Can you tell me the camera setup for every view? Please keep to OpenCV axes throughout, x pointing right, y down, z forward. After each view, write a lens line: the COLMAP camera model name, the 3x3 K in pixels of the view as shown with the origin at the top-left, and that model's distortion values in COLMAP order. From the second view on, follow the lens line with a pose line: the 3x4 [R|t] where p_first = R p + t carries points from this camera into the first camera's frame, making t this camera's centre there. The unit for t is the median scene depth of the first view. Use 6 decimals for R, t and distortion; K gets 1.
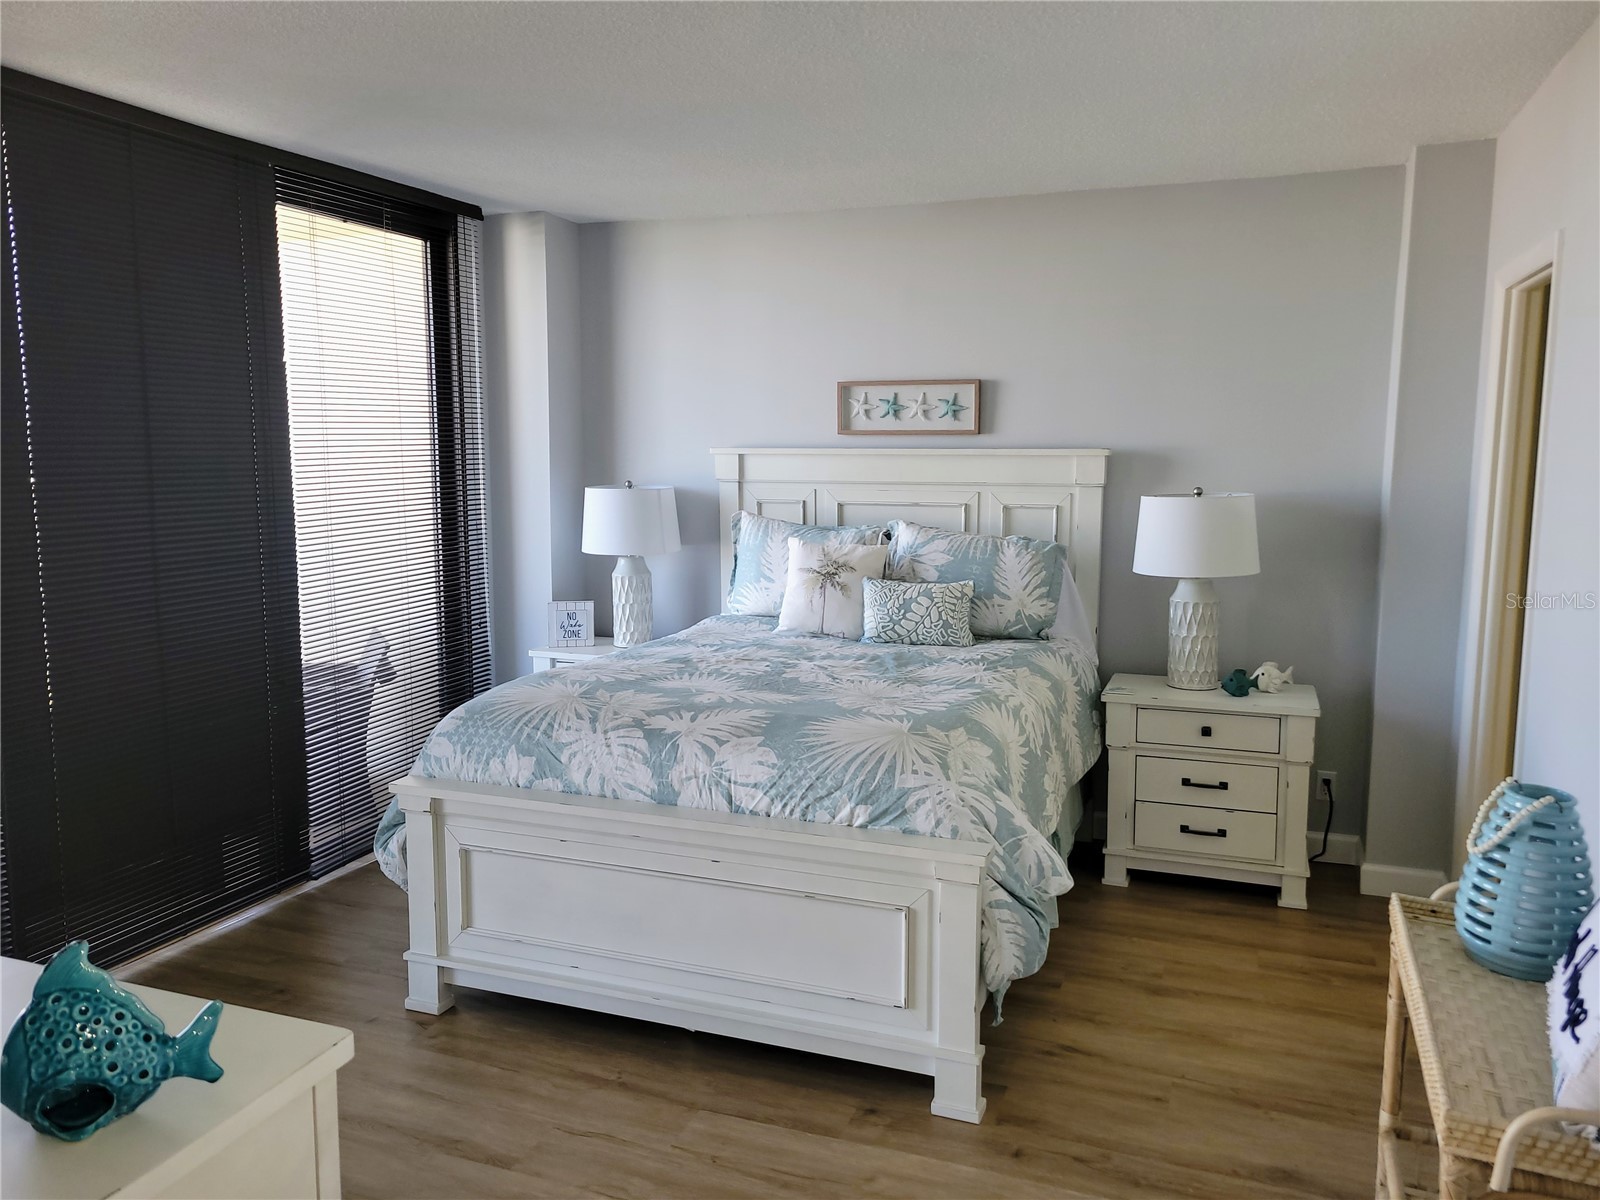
lens RADIAL K [[1207.6, 0, 804.3], [0, 1207.6, 602.6], [0, 0, 1]] dist [0.050939, -0.034438]
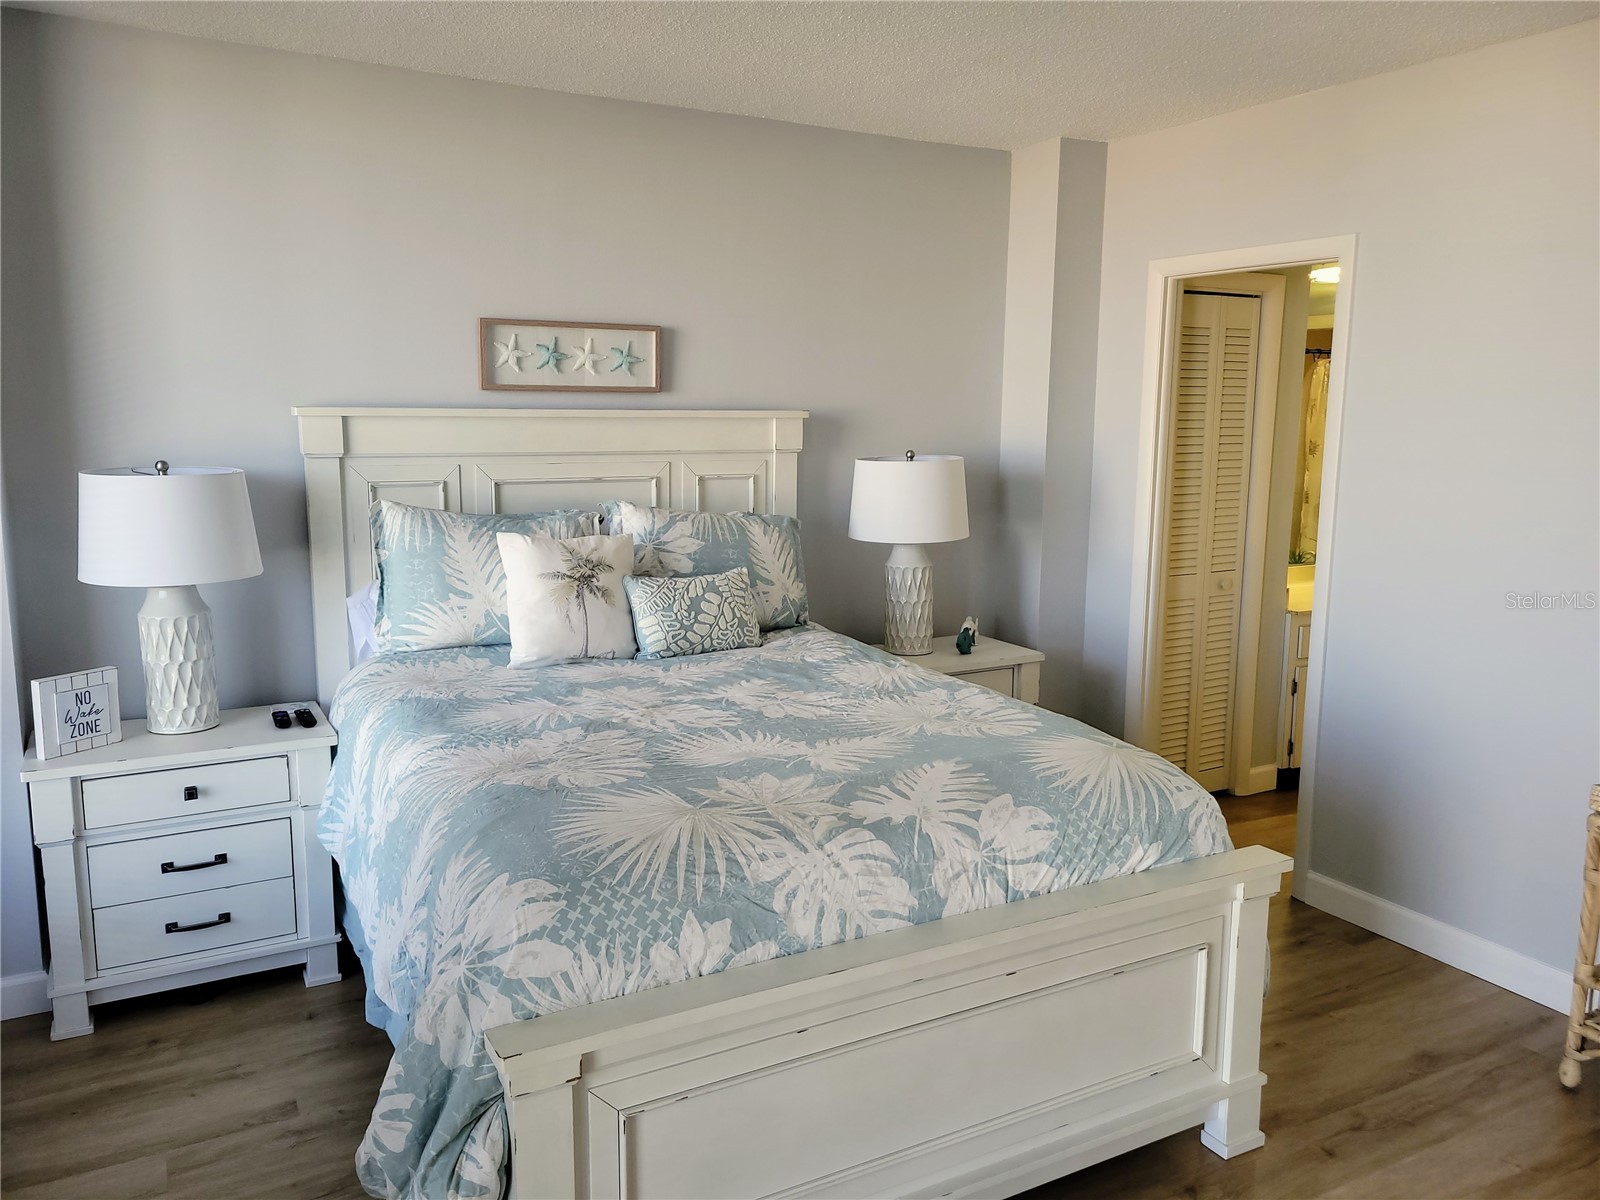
lens RADIAL K [[1207.6, 0, 801.7], [0, 1207.6, 590.6], [0, 0, 1]] dist [0.050939, -0.034438]
pose [[0.644688, -0.113538, 0.755967, -0.477270], [0.093030, 0.993211, 0.069833, -0.057244], [-0.758764, 0.025307, 0.650874, 0.419660]]
